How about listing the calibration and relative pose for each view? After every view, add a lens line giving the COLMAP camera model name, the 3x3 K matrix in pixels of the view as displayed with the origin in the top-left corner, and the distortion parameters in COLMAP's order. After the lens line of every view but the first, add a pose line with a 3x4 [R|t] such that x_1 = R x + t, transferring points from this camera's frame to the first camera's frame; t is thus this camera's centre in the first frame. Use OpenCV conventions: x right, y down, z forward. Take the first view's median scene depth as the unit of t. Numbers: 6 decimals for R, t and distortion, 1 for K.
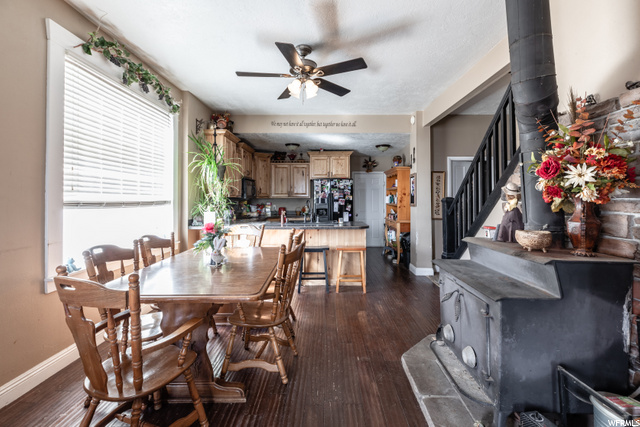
lens RADIAL K [[288.6, 0, 319.7], [0, 288.6, 205.7], [0, 0, 1]] dist [0.003770, -0.000205]
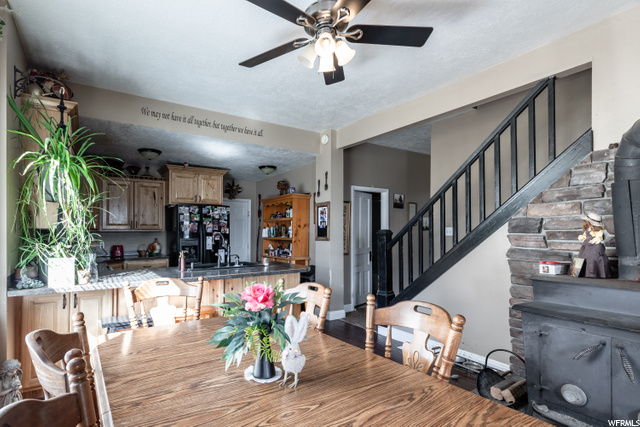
lens RADIAL K [[316.0, 0, 268.6], [0, 316.0, 238.7], [0, 0, 1]] dist [0.001791, -0.000059]
pose [[0.848246, -0.012185, 0.529463, -0.247213], [0.014910, 0.999888, -0.000876, -0.003543], [-0.529393, 0.008637, 0.848333, 0.232228]]
